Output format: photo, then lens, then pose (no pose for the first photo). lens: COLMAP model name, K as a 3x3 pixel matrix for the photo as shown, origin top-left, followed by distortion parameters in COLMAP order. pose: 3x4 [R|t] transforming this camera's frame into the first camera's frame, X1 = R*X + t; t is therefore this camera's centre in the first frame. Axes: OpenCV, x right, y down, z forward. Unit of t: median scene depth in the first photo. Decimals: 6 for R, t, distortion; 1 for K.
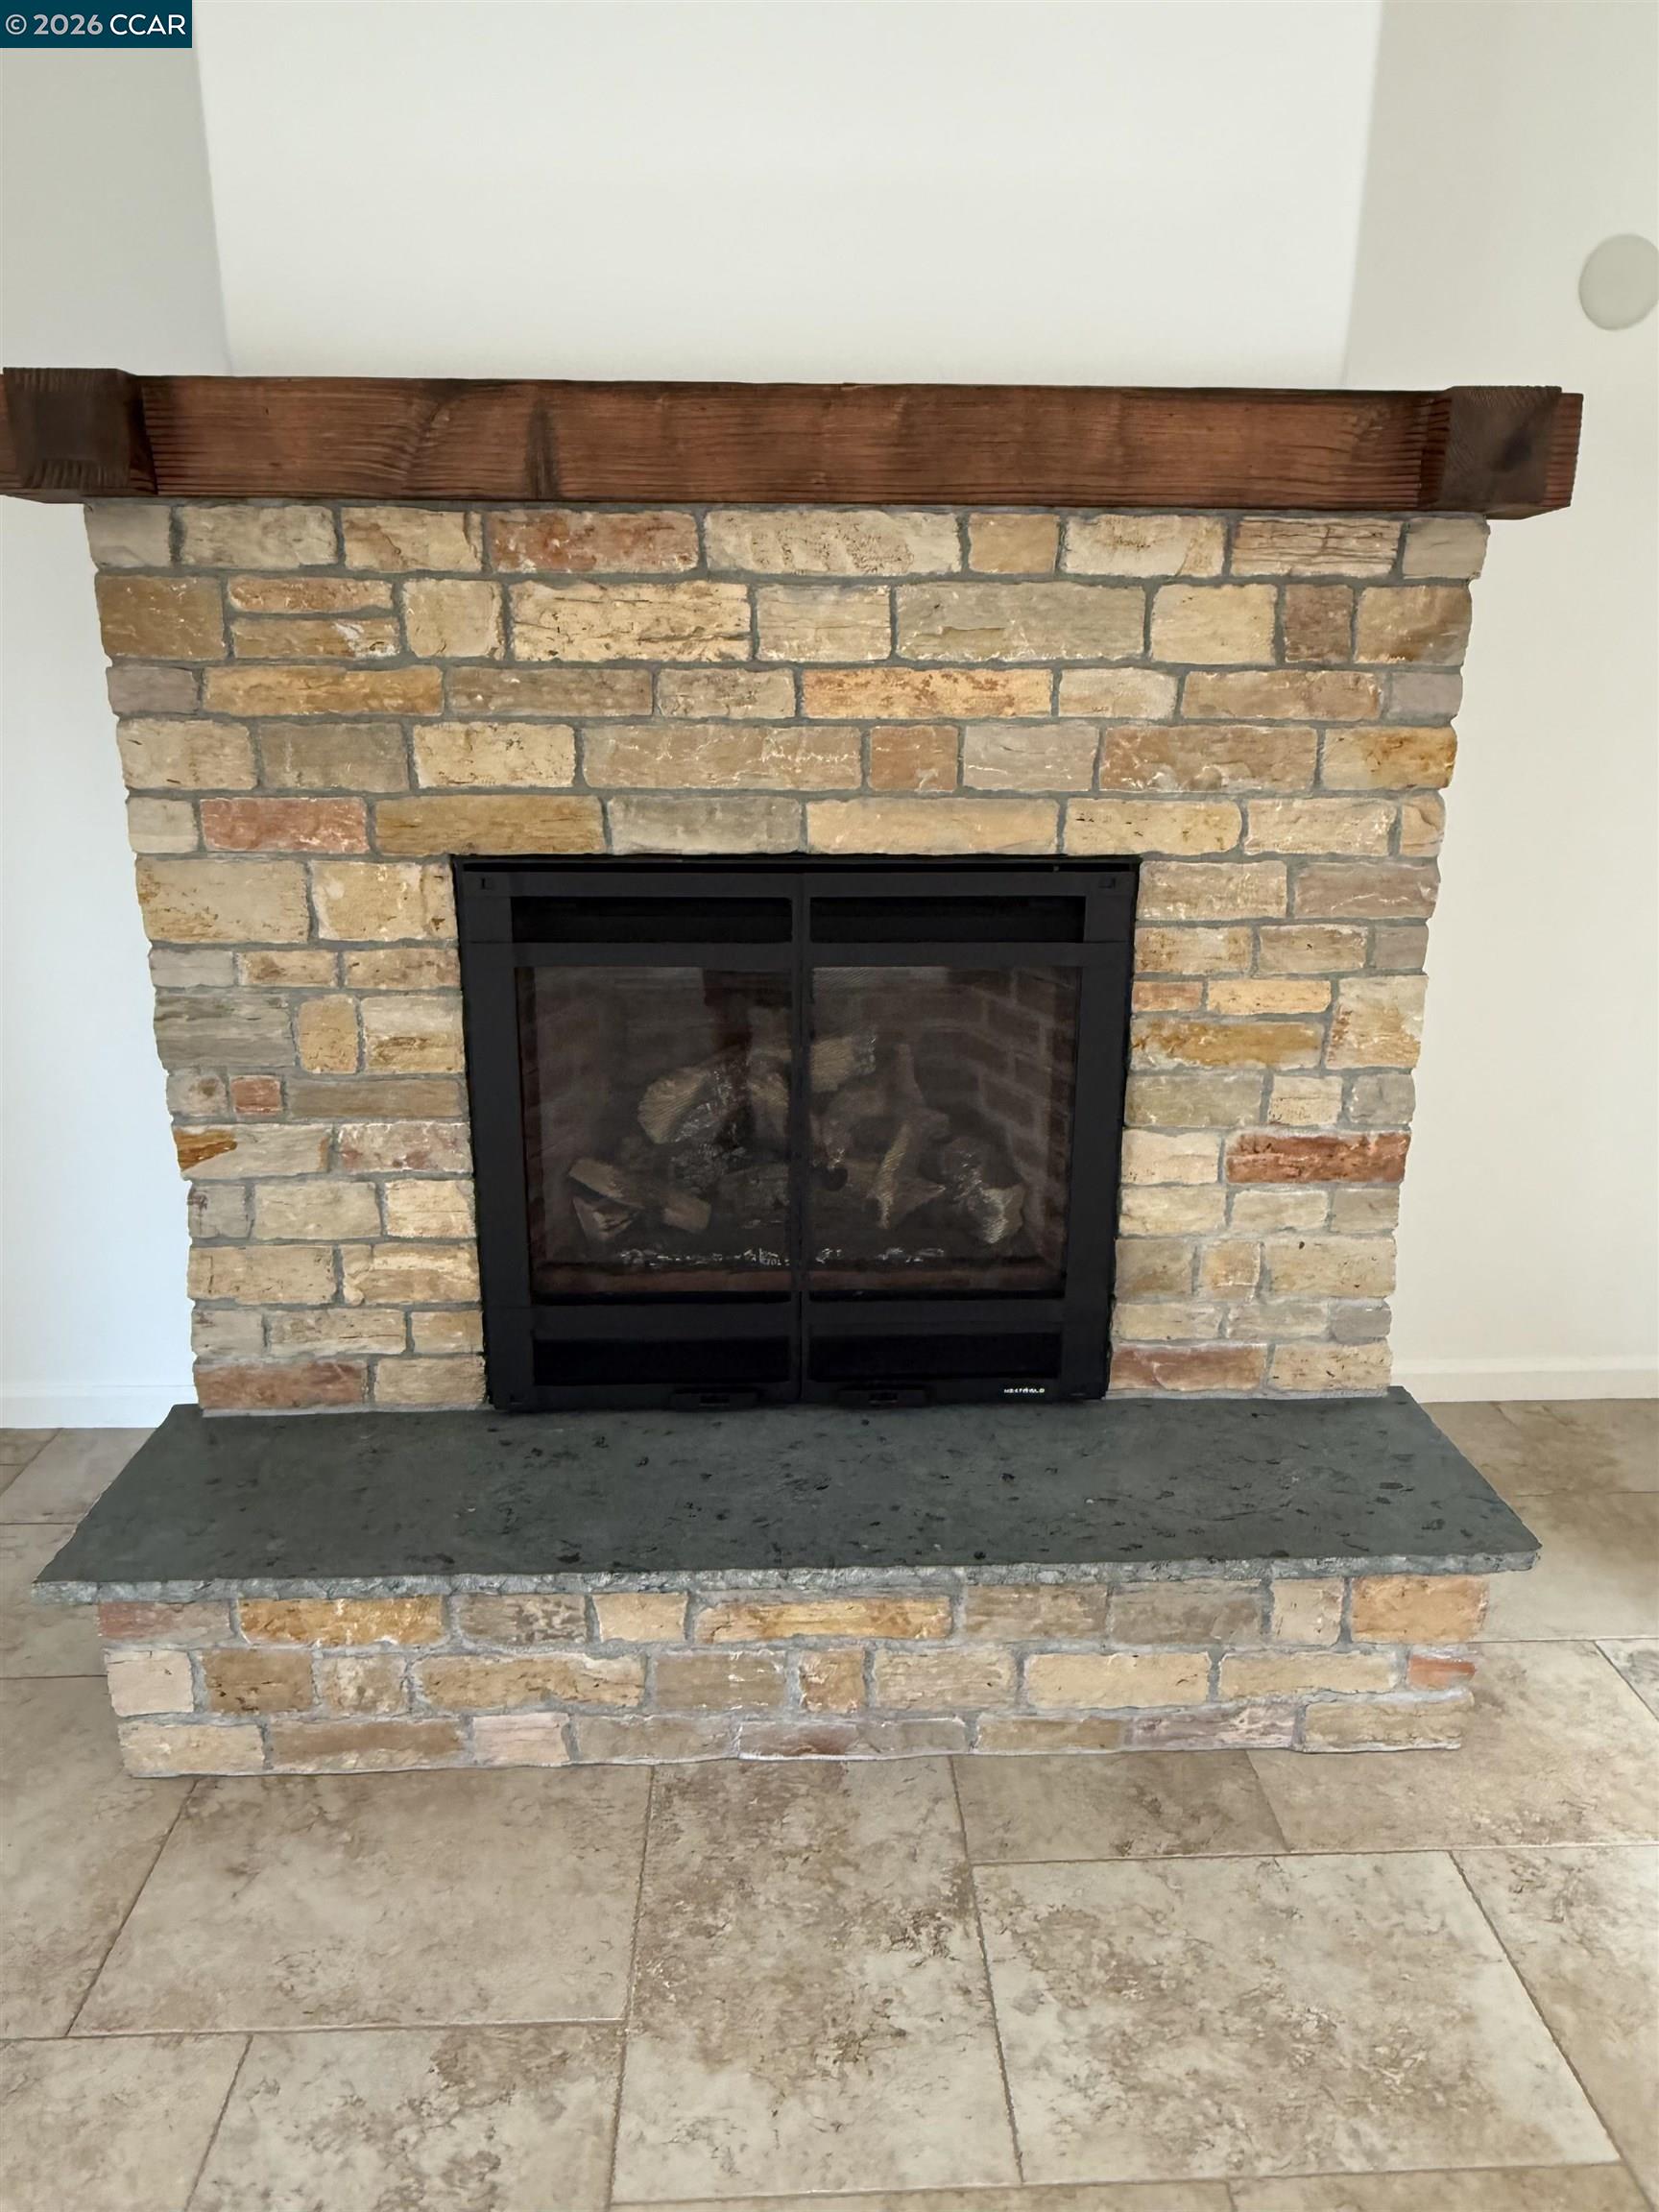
lens RADIAL K [[1492.4, 0, 837.1], [0, 1492.4, 1103.4], [0, 0, 1]] dist [0.001656, 0.002409]
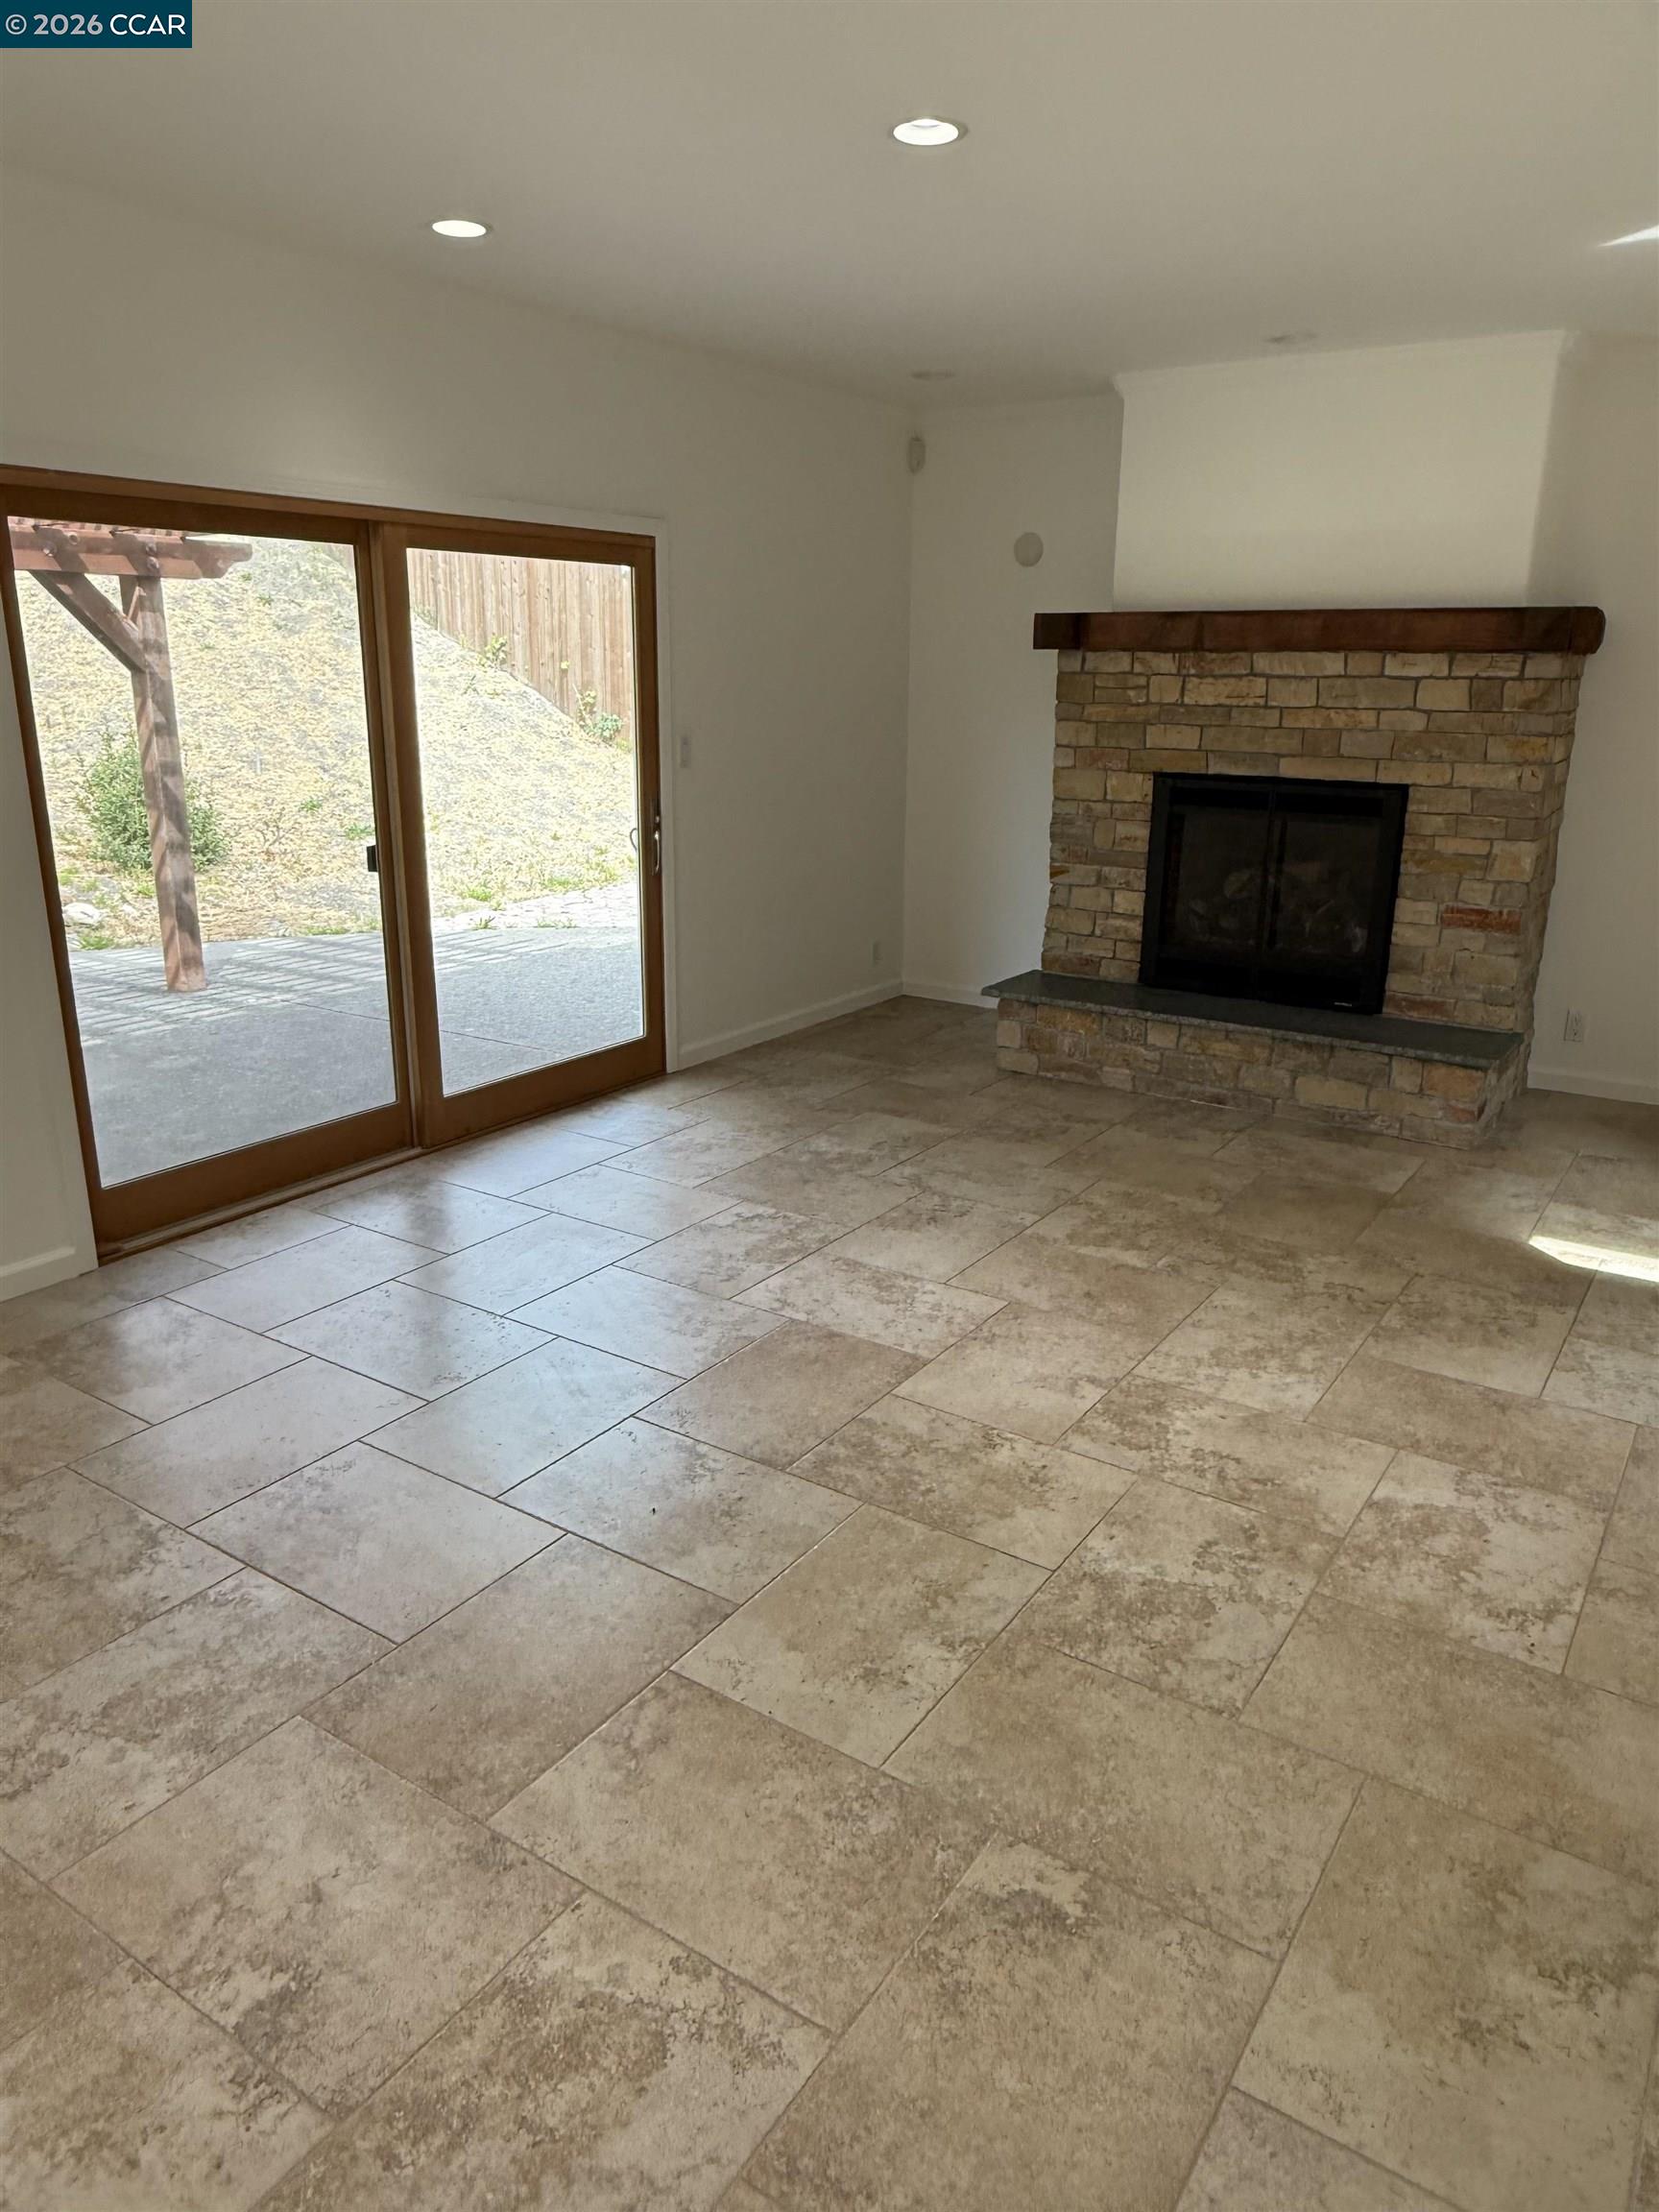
lens RADIAL K [[1492.4, 0, 827.5], [0, 1492.4, 1110.0], [0, 0, 1]] dist [0.001656, 0.002409]
pose [[0.806929, 0.171920, -0.565074, 0.961171], [-0.172697, 0.983568, 0.052633, 0.426647], [0.564837, 0.055115, 0.823360, -1.660947]]
